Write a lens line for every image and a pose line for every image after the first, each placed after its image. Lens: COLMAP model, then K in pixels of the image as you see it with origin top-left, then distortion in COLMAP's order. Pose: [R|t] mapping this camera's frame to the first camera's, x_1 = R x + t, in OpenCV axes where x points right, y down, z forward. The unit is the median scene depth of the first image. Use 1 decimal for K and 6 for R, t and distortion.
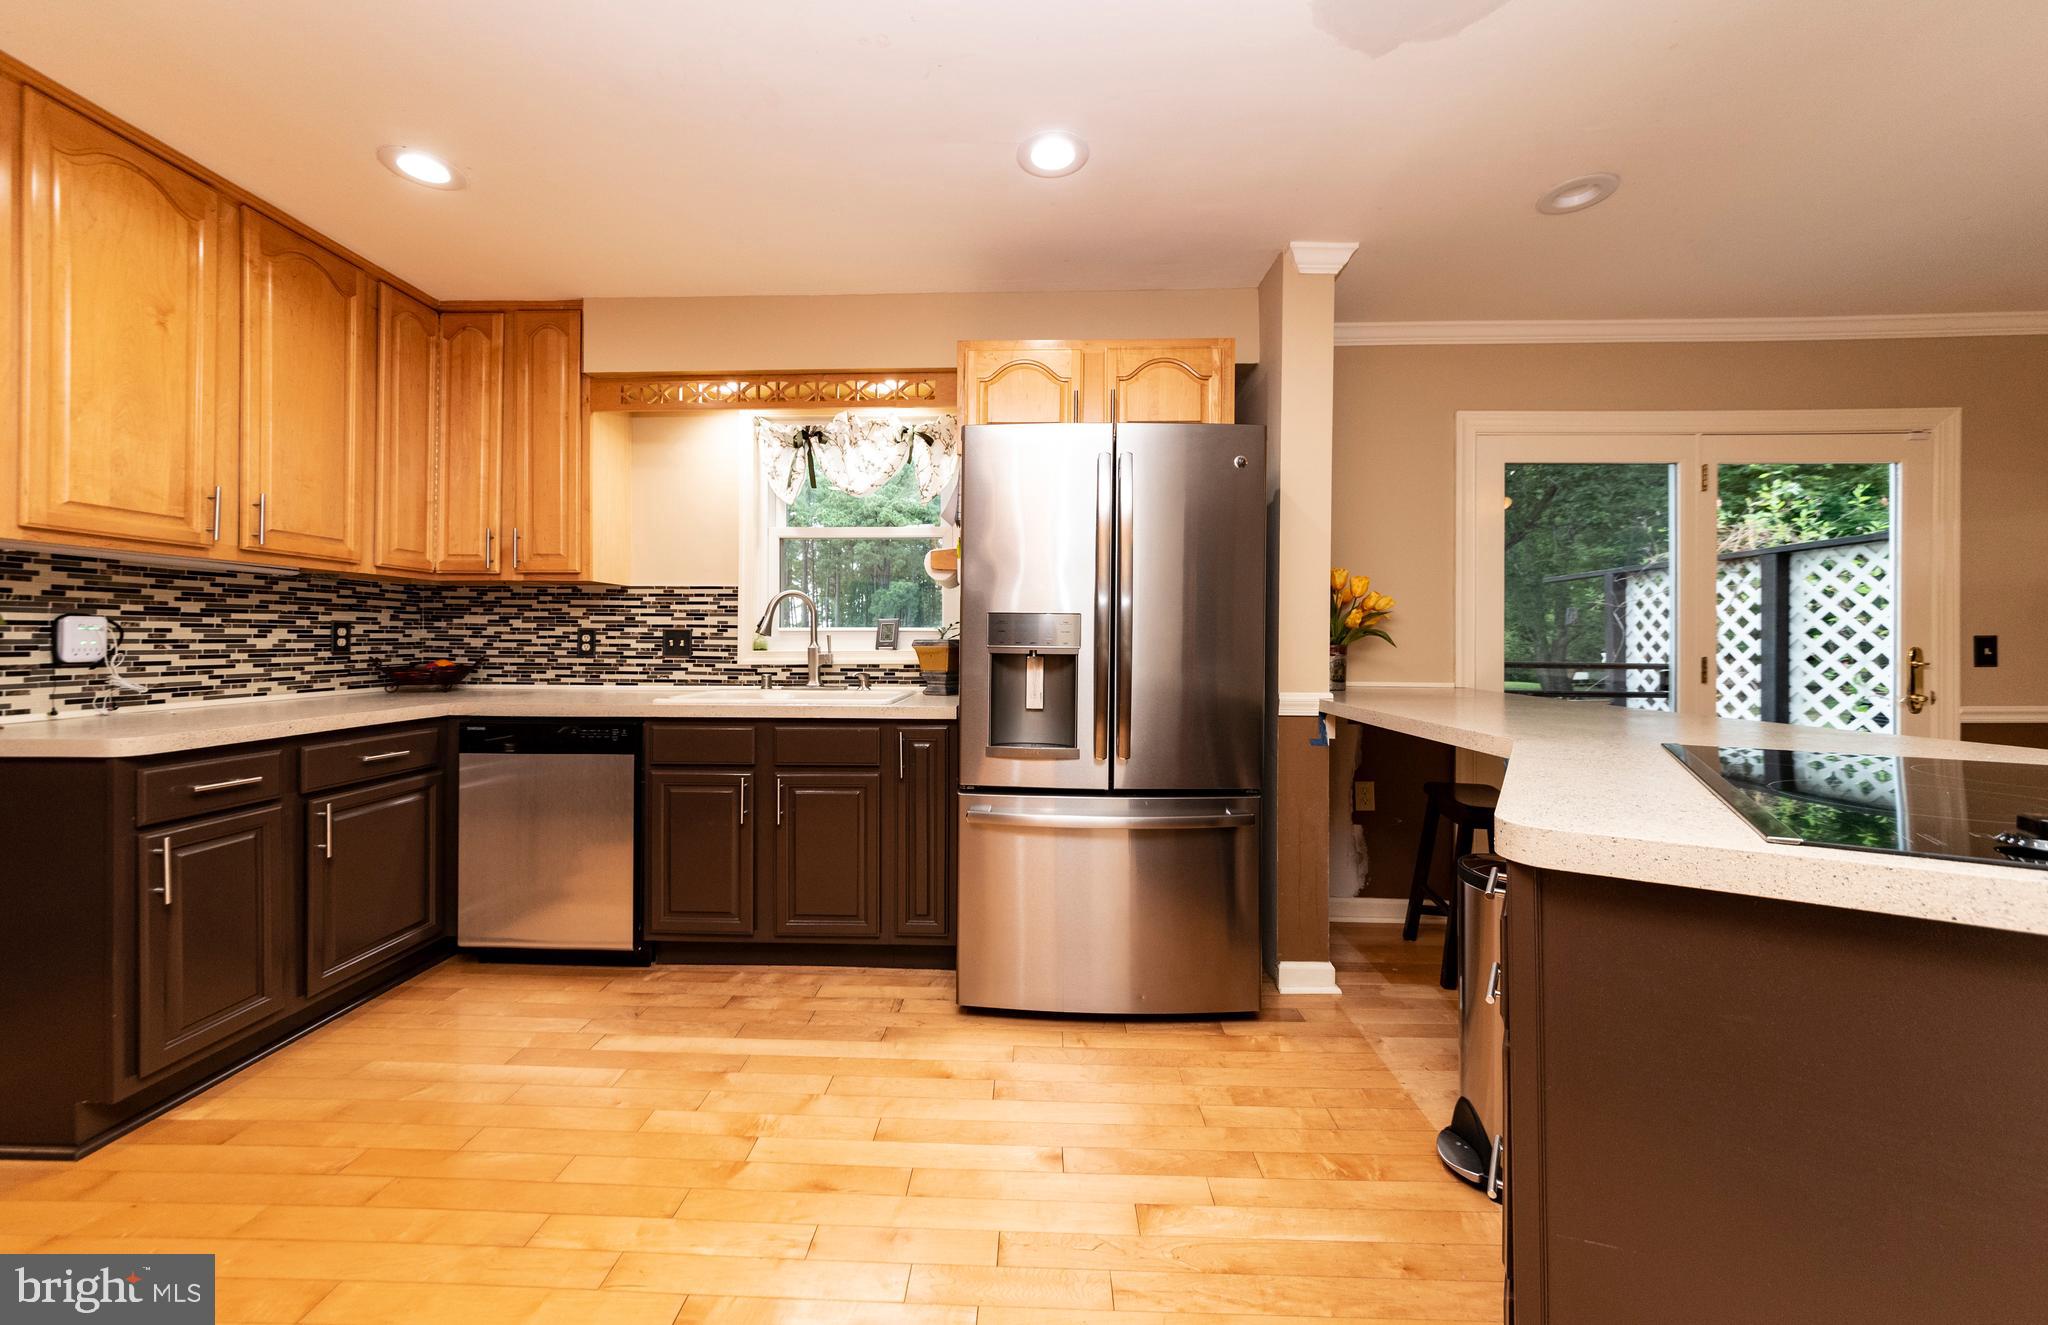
lens RADIAL K [[750.0, 0, 1006.6], [0, 750.0, 638.3], [0, 0, 1]] dist [-0.002348, 0.002573]
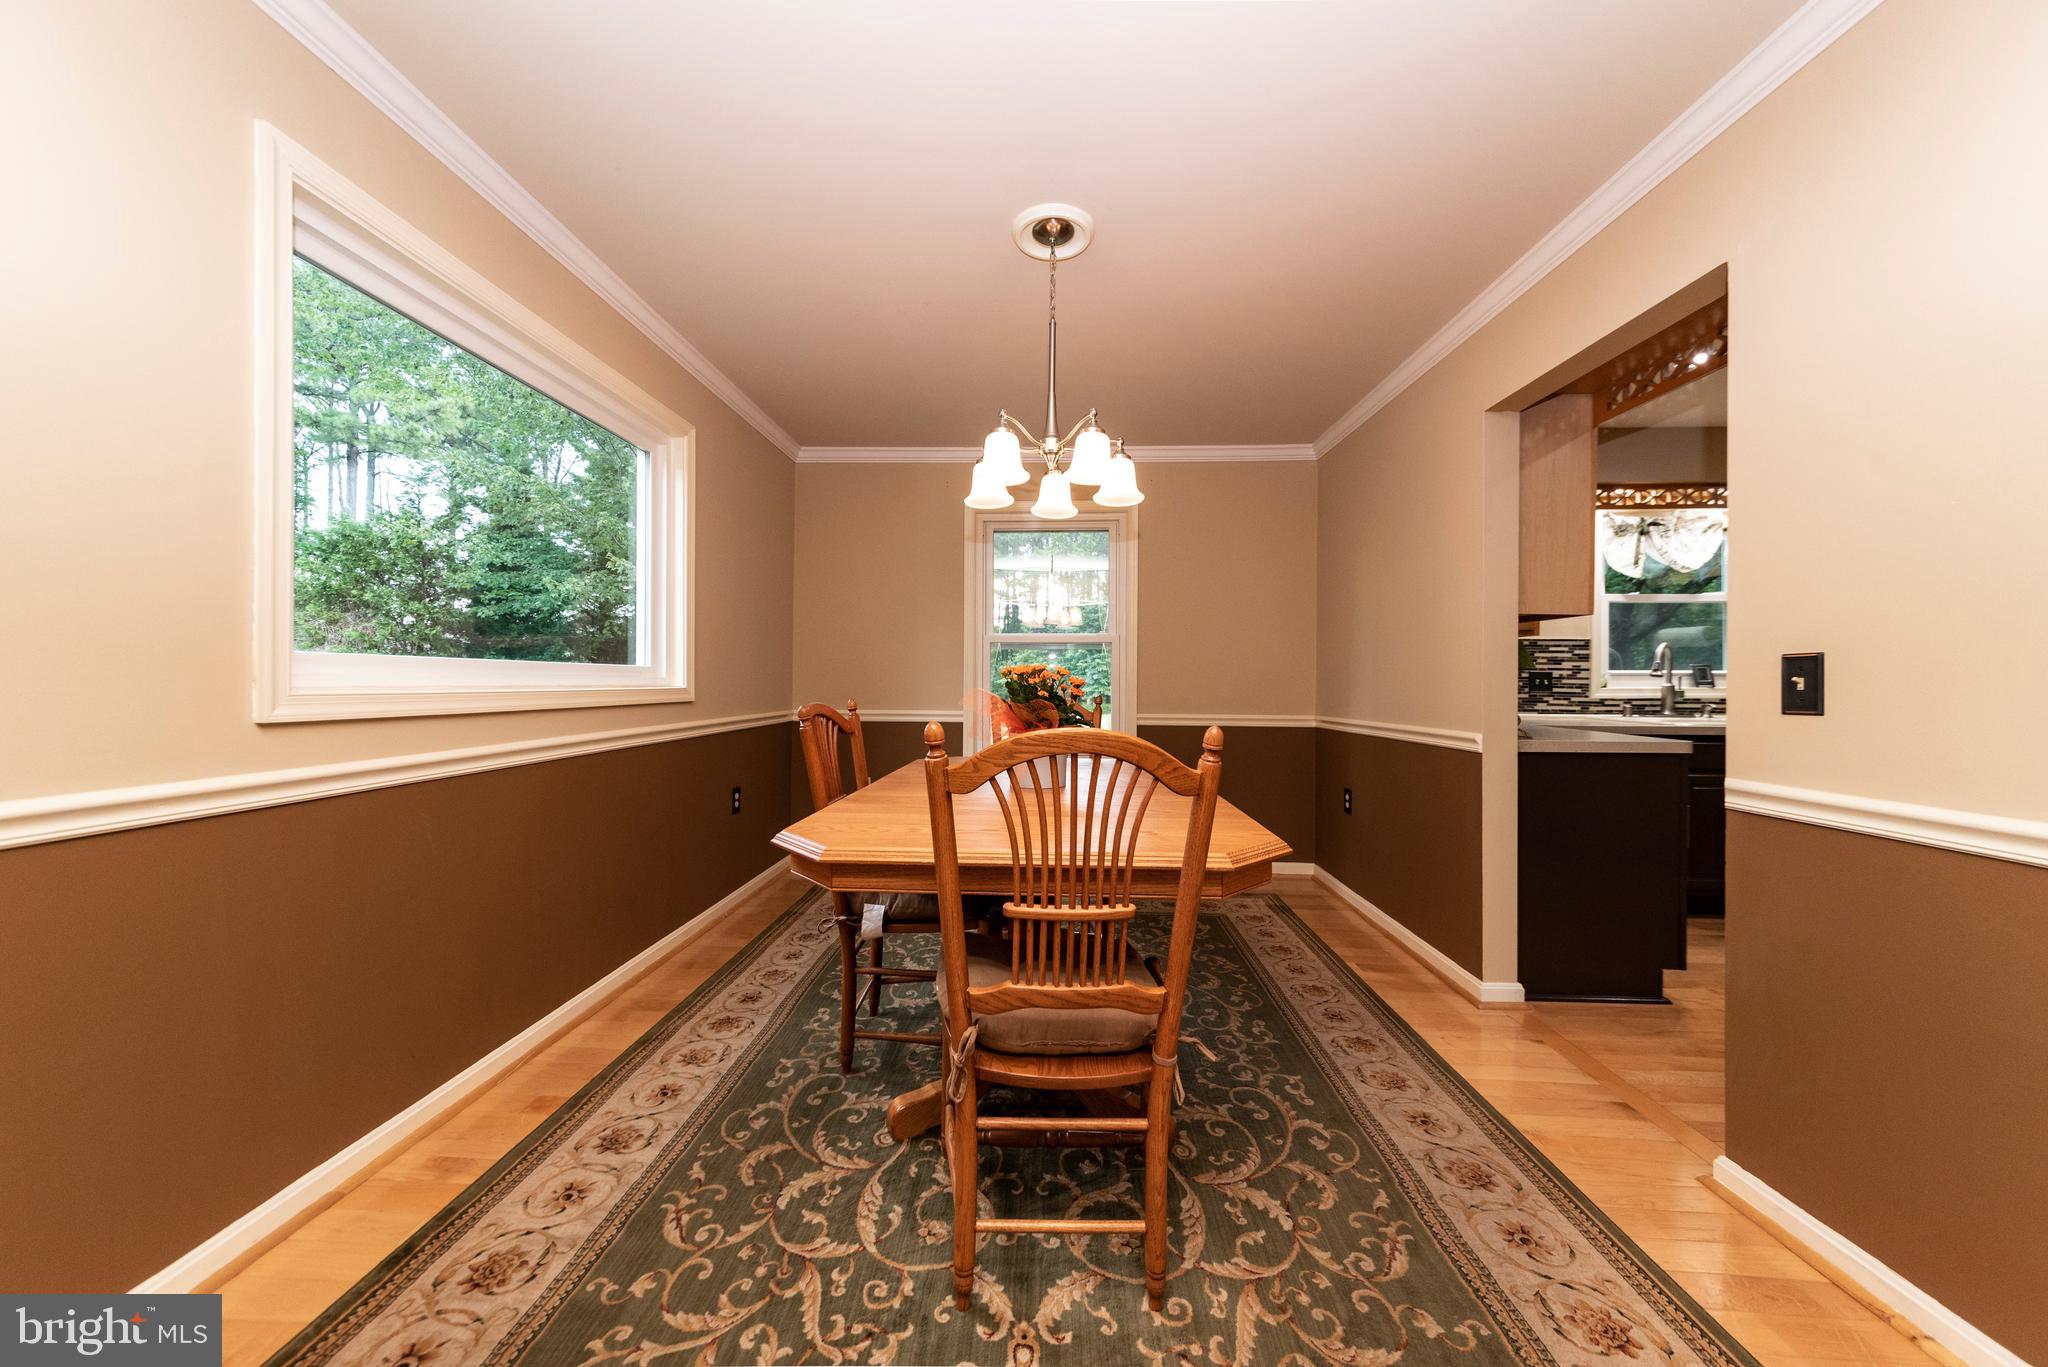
lens RADIAL K [[724.8, 0, 1018.5], [0, 724.8, 680.9], [0, 0, 1]] dist [-0.001280, 0.001830]
pose [[0.999968, 0.003549, 0.007142, -1.589053], [-0.003563, 0.999992, 0.001926, 0.006255], [-0.007136, -0.001951, 0.999973, -0.320199]]
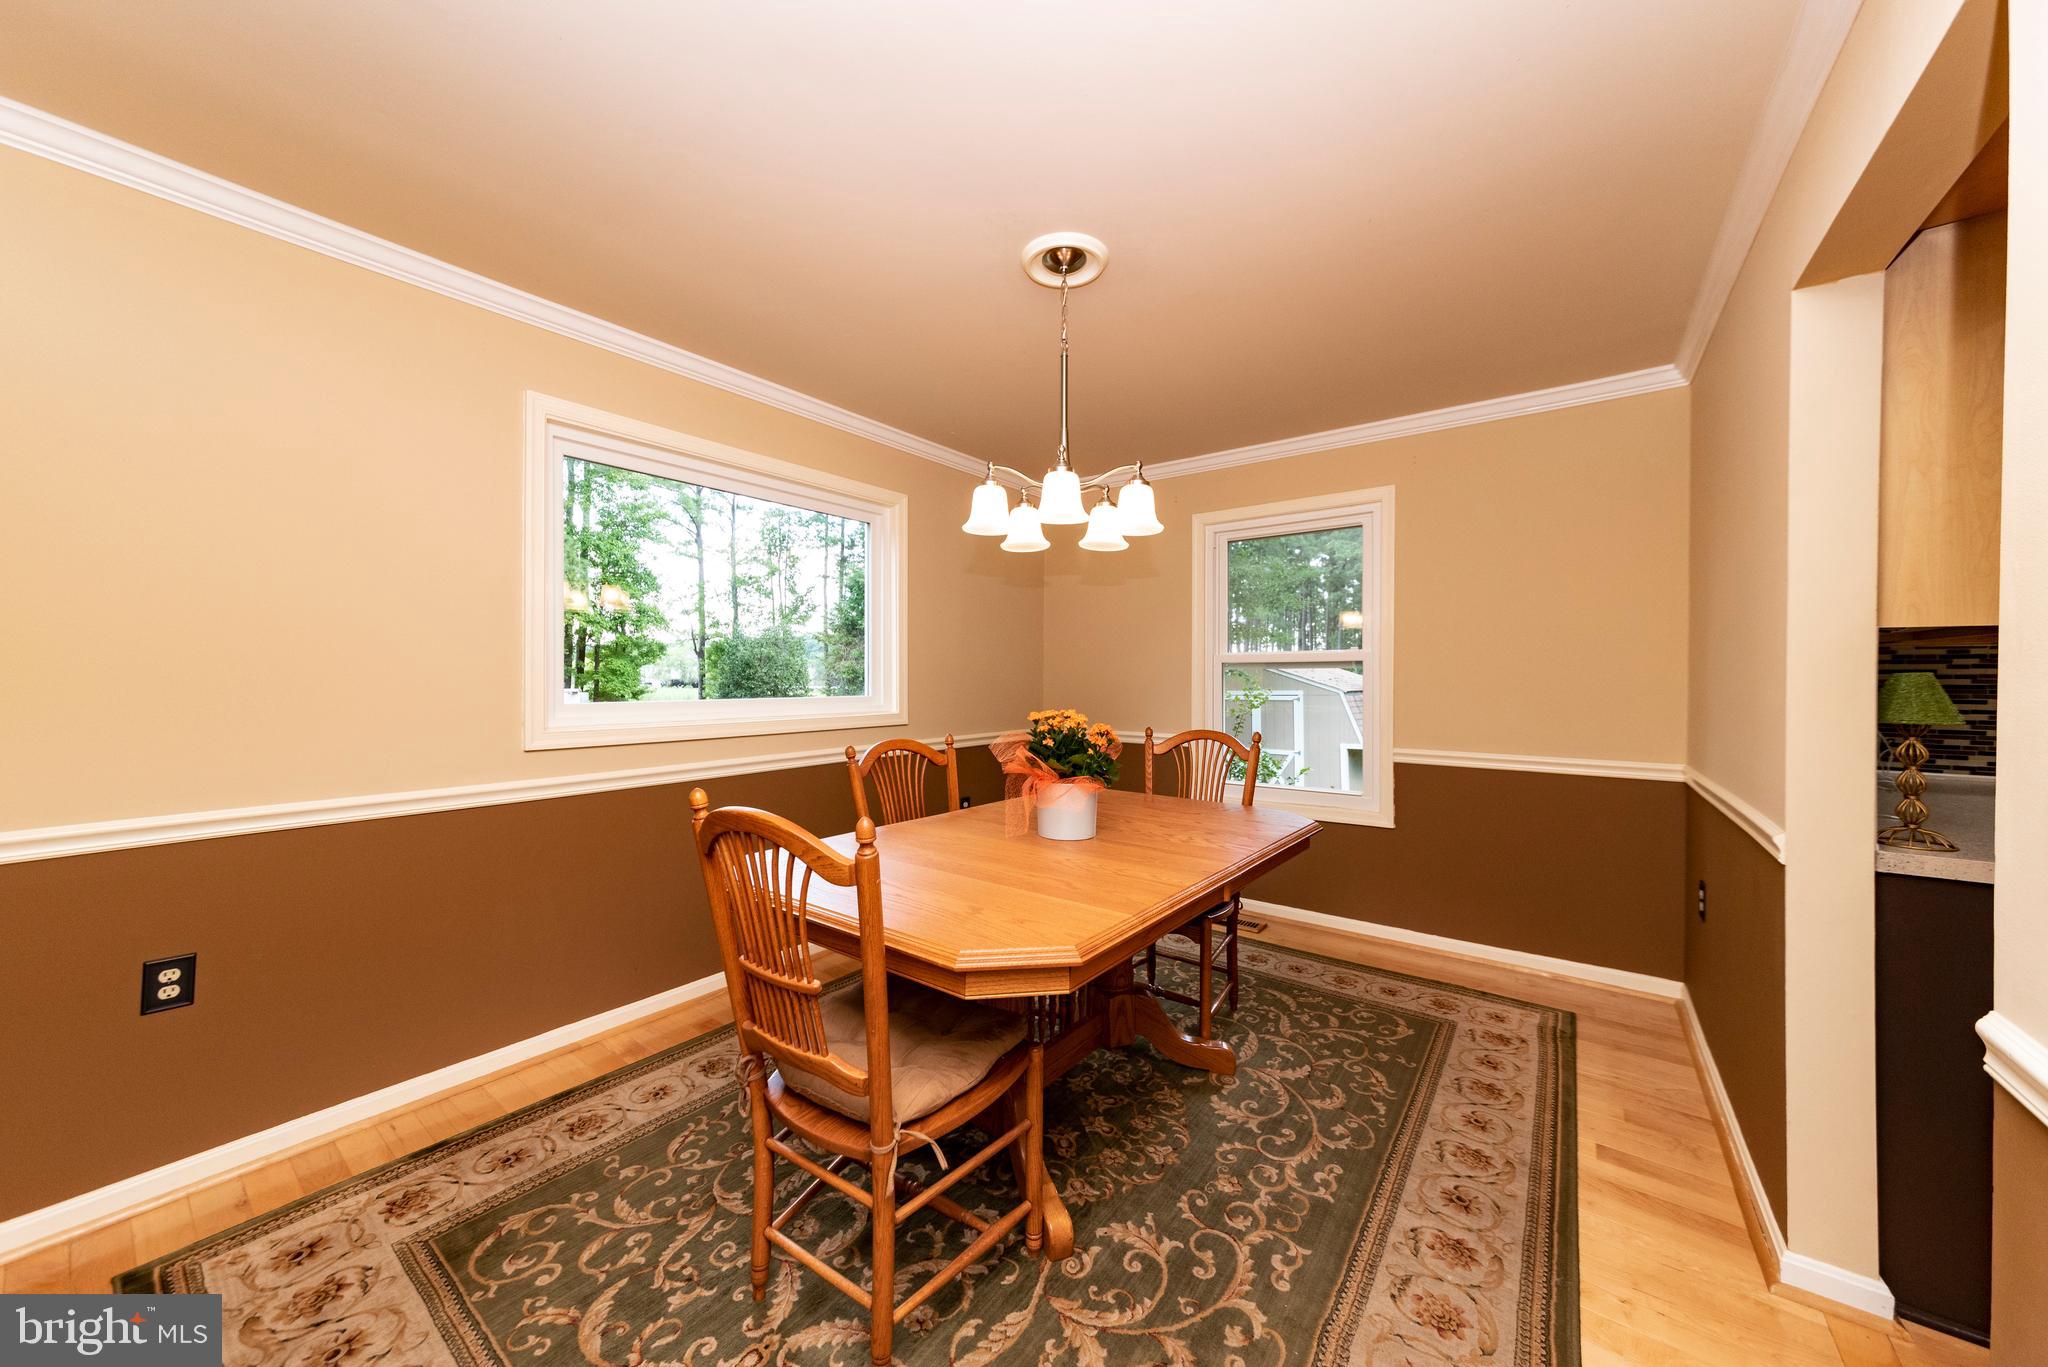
lens RADIAL K [[724.8, 0, 1018.5], [0, 724.8, 680.9], [0, 0, 1]] dist [-0.001280, 0.001830]
pose [[0.827075, 0.002669, -0.562086, -1.164954], [0.001544, 0.999974, 0.007019, -0.047363], [0.562090, -0.006673, 0.827049, -0.186573]]
